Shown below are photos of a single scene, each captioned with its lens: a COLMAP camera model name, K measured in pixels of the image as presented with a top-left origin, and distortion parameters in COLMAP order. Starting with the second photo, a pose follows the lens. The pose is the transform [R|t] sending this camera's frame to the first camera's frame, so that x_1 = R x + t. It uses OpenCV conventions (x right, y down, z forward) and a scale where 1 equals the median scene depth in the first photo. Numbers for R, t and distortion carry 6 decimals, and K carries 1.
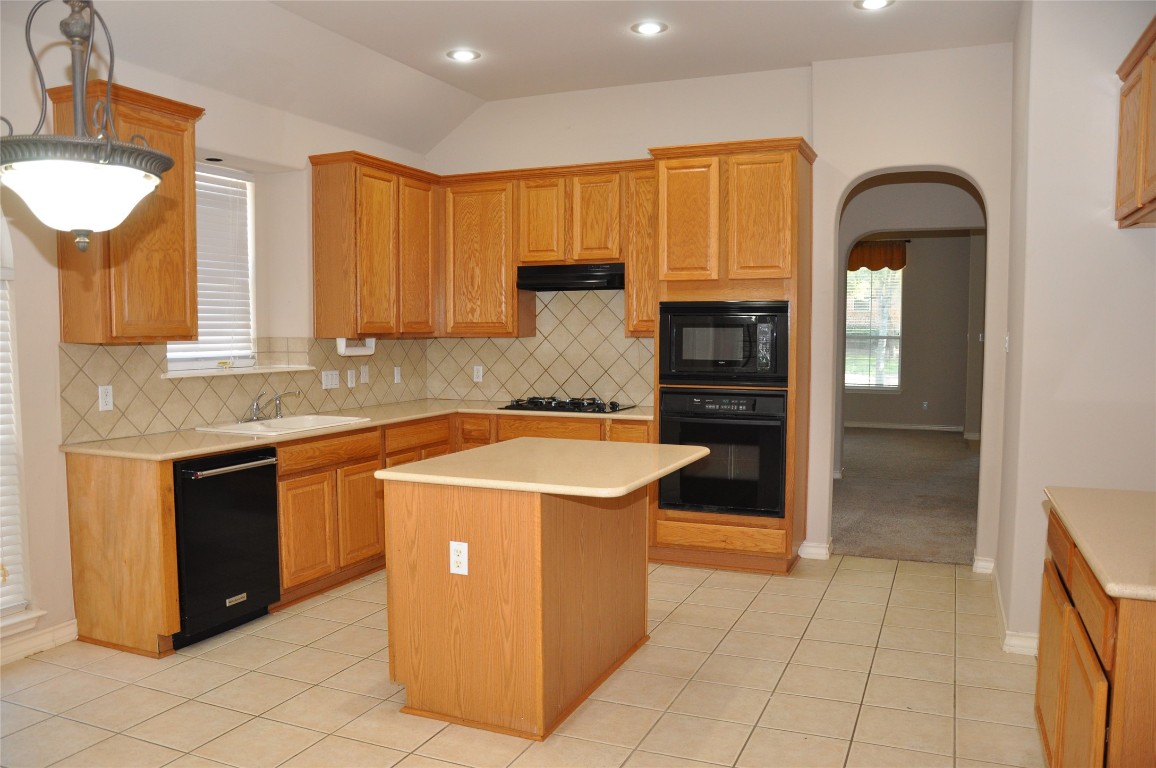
lens RADIAL K [[906.0, 0, 567.7], [0, 906.0, 390.9], [0, 0, 1]] dist [-0.132416, 0.049255]
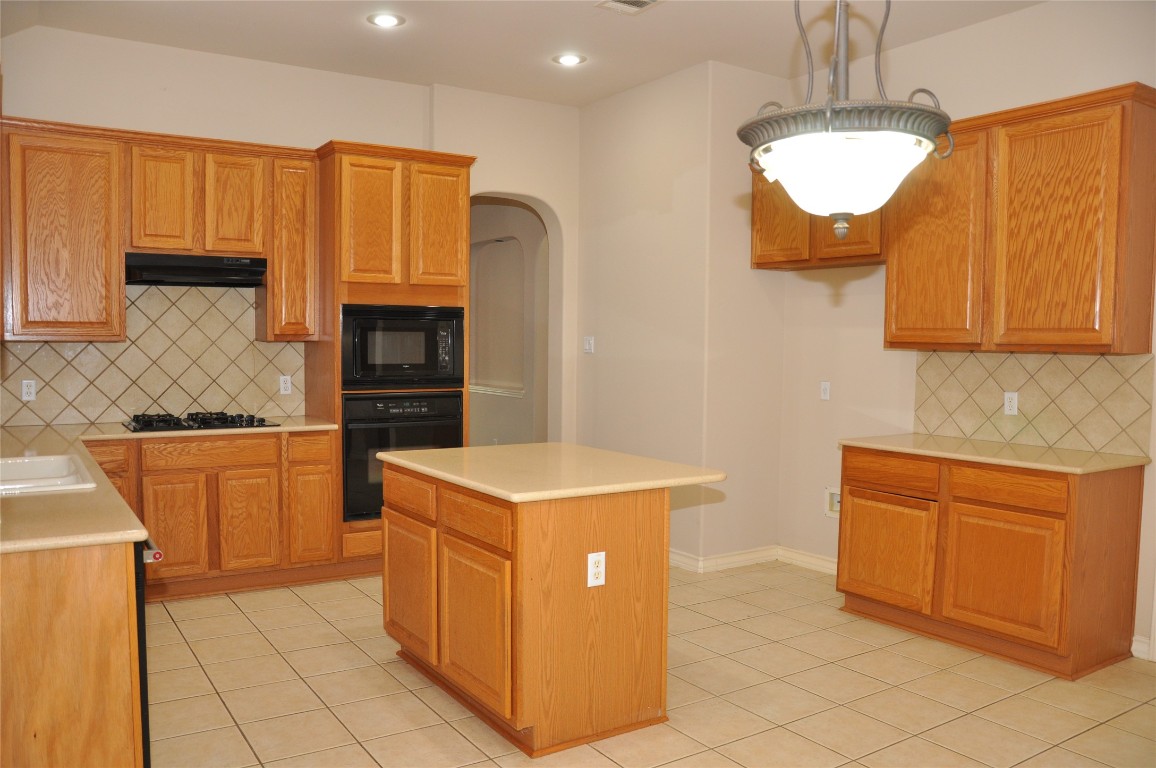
lens RADIAL K [[906.0, 0, 569.4], [0, 906.0, 383.3], [0, 0, 1]] dist [-0.132416, 0.049255]
pose [[0.547939, -0.035927, 0.835746, -0.562565], [0.044646, 0.998909, 0.013669, -0.017583], [-0.835326, 0.029823, 0.548946, 0.289100]]
